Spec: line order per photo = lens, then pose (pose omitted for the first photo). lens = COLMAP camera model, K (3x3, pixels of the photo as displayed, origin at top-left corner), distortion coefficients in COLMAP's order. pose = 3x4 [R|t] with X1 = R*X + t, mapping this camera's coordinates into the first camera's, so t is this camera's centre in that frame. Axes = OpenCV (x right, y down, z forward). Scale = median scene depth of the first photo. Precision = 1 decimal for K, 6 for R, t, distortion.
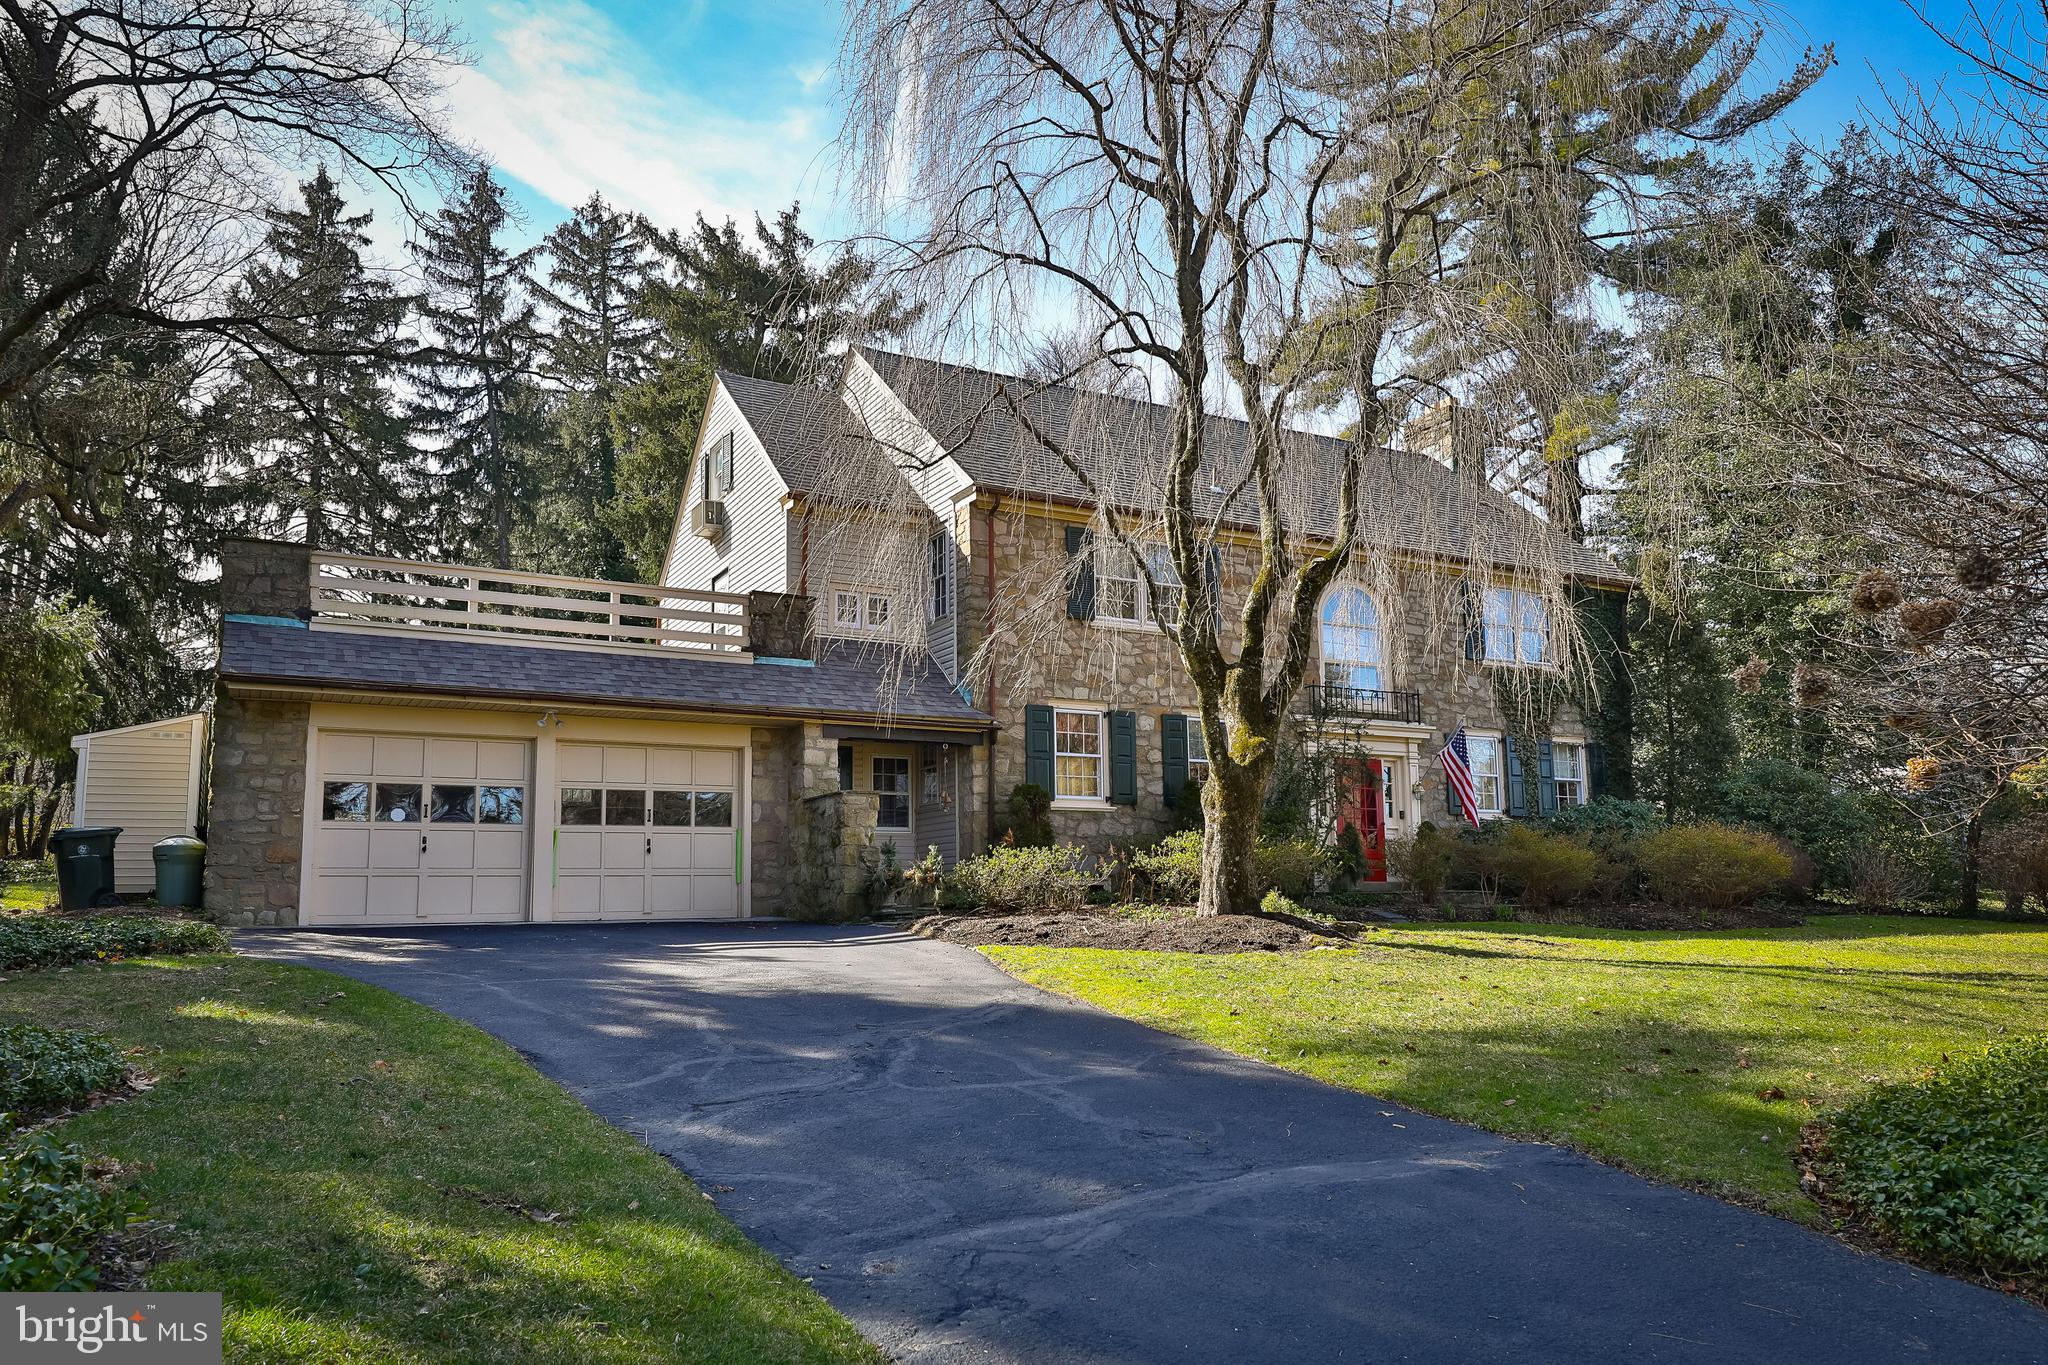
lens RADIAL K [[1452.2, 0, 1024.0], [0, 1452.2, 682.5], [0, 0, 1]] dist [-0.037552, -0.000437]
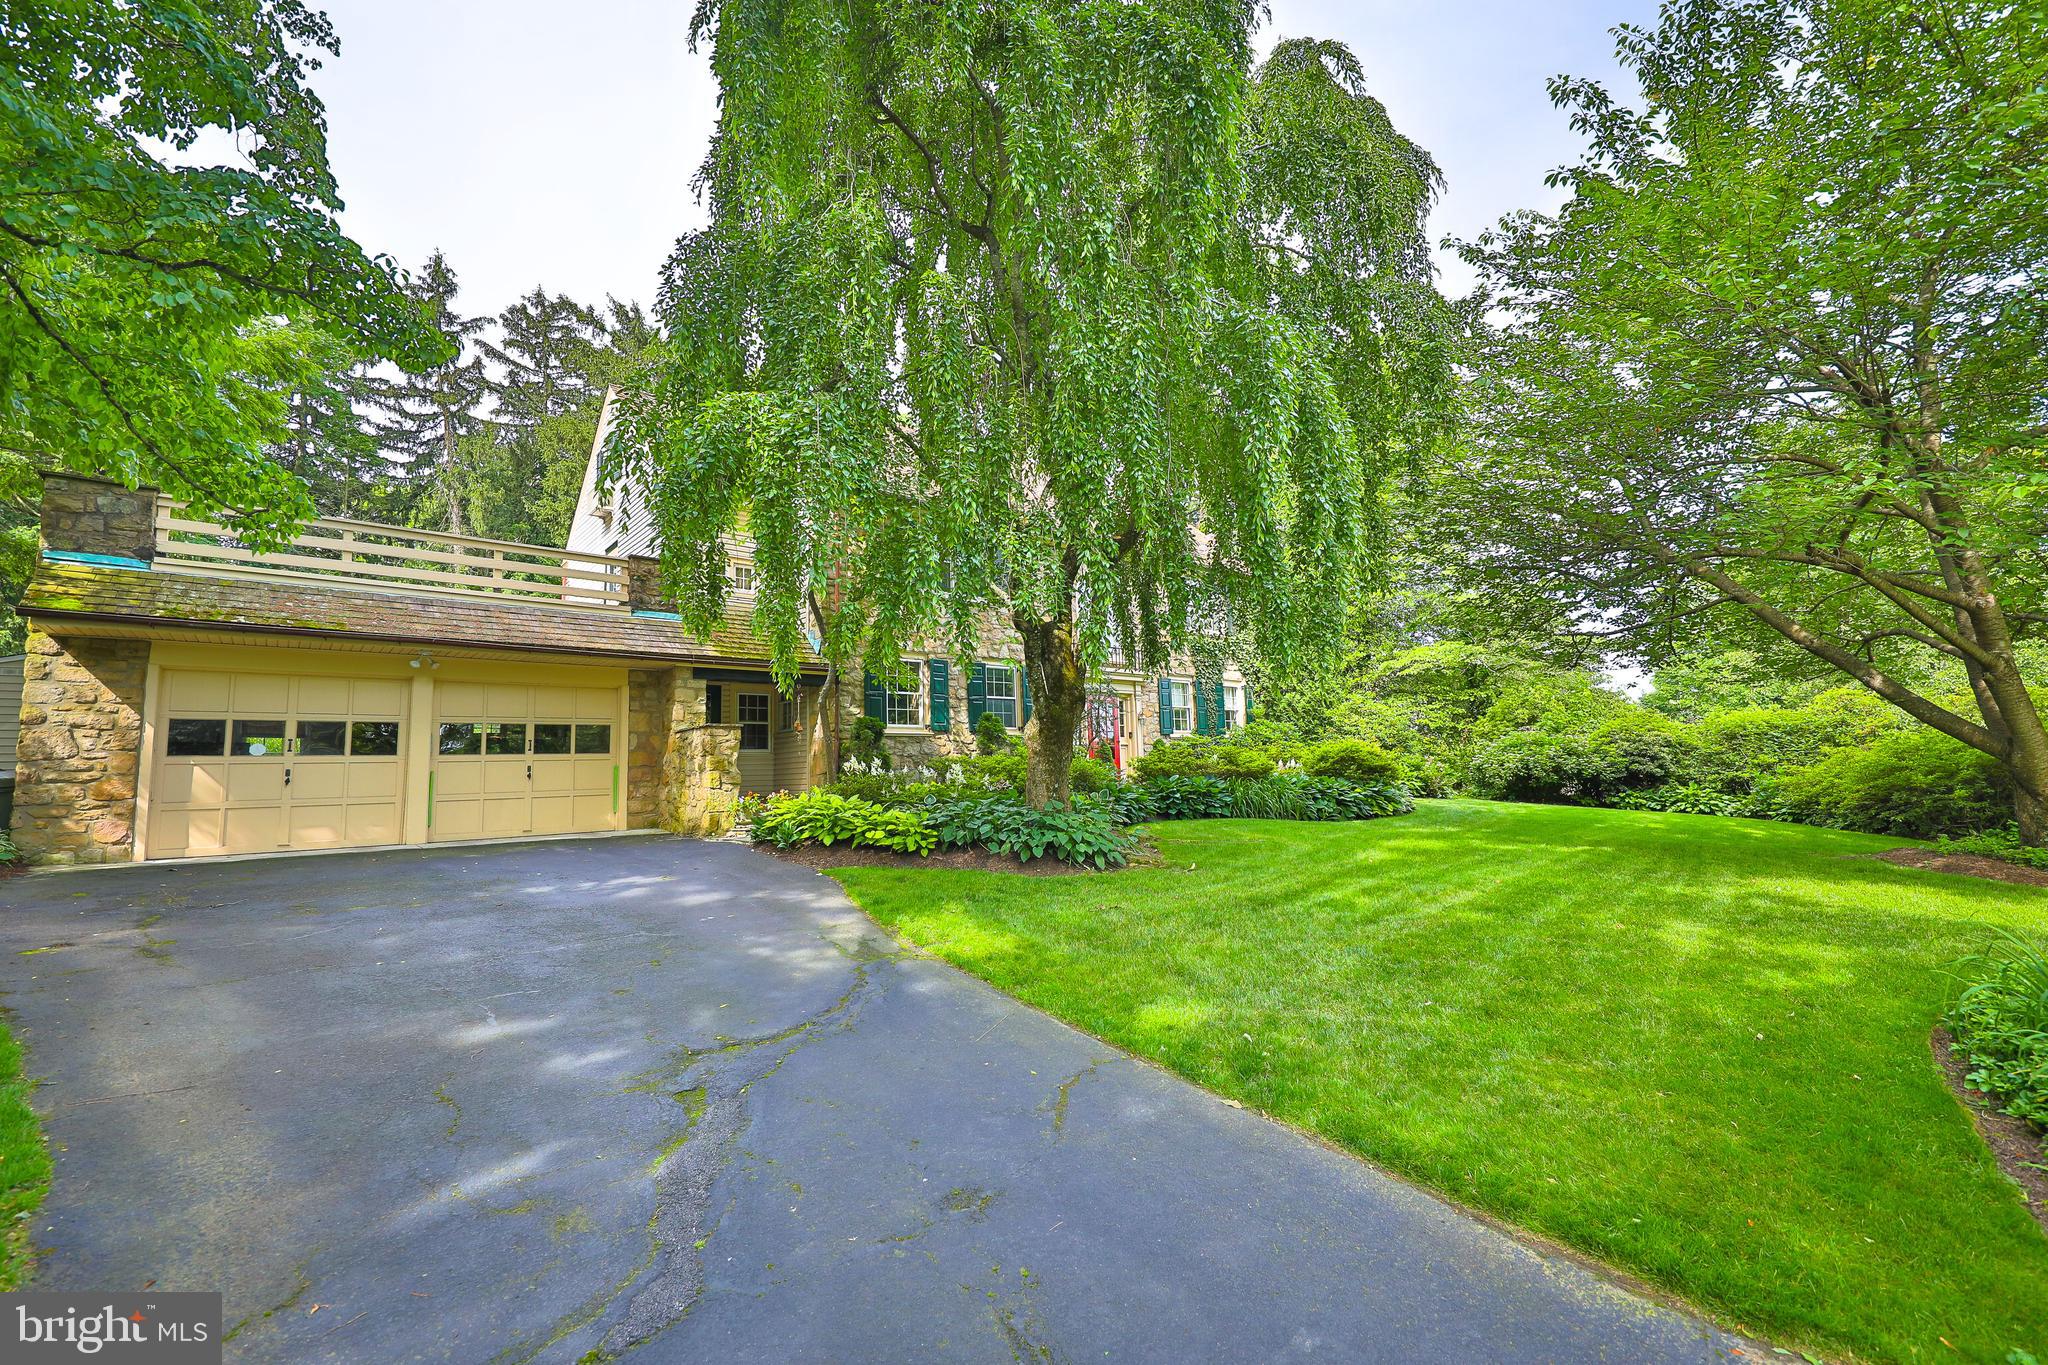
lens RADIAL K [[861.9, 0, 1050.1], [0, 861.9, 675.4], [0, 0, 1]] dist [0.000397, -0.000033]
pose [[0.972895, 0.008250, 0.231102, -0.012382], [-0.016190, 0.999341, 0.032483, 0.005607], [-0.230682, -0.035344, 0.972387, 0.176543]]
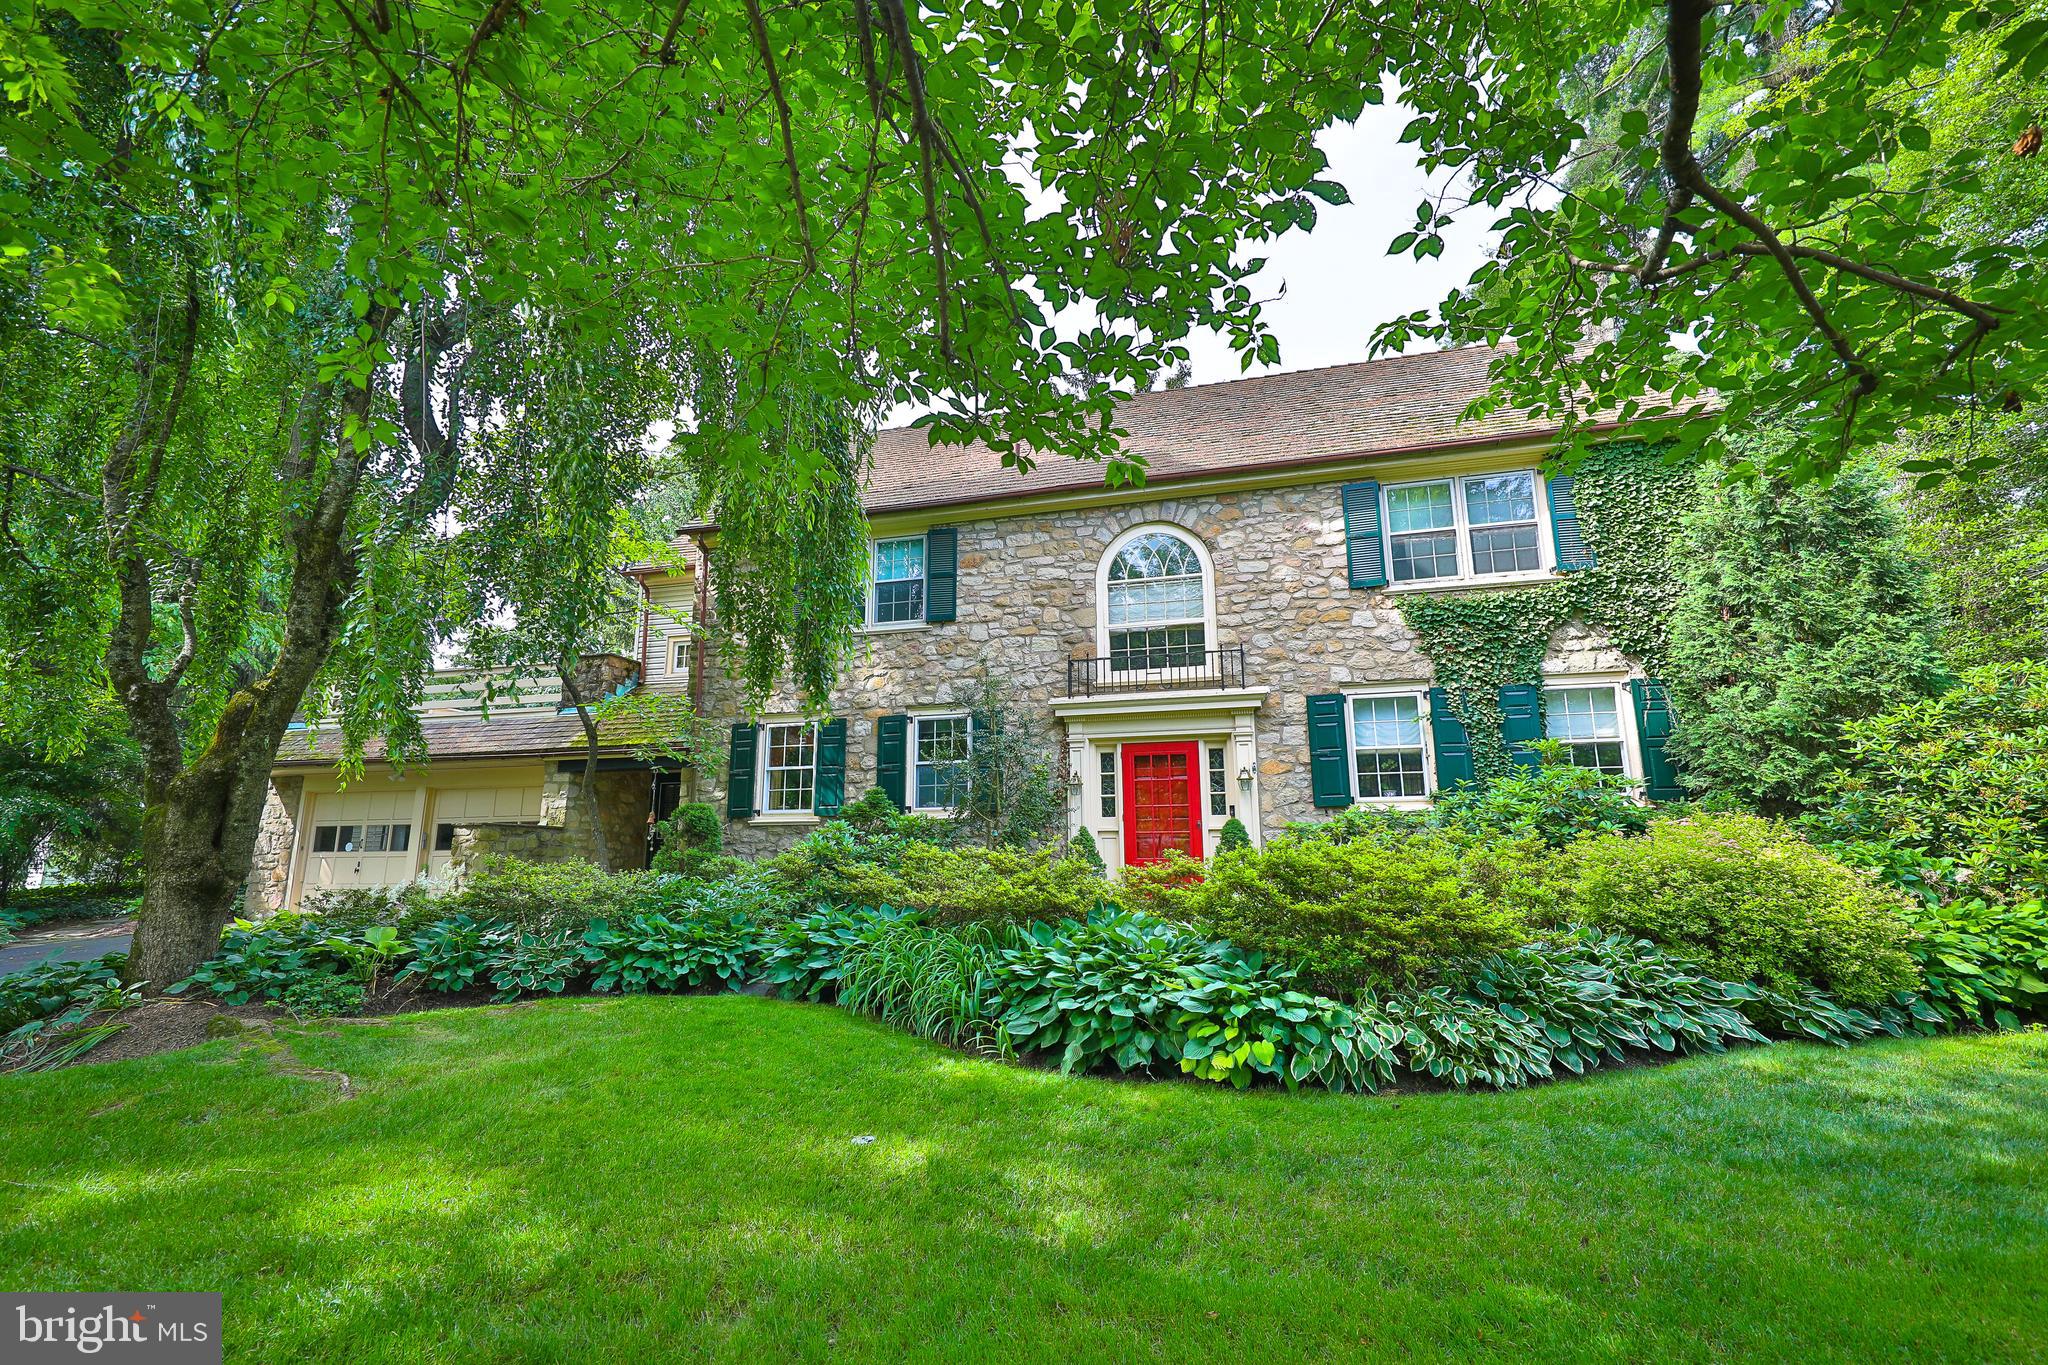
lens RADIAL K [[913.3, 0, 1038.3], [0, 913.3, 679.4], [0, 0, 1]] dist [0.015549, -0.000585]
pose [[0.707387, -0.133207, -0.694161, 0.484654], [0.101523, 0.991046, -0.086722, 0.049930], [0.699498, -0.009127, 0.714577, 0.546383]]
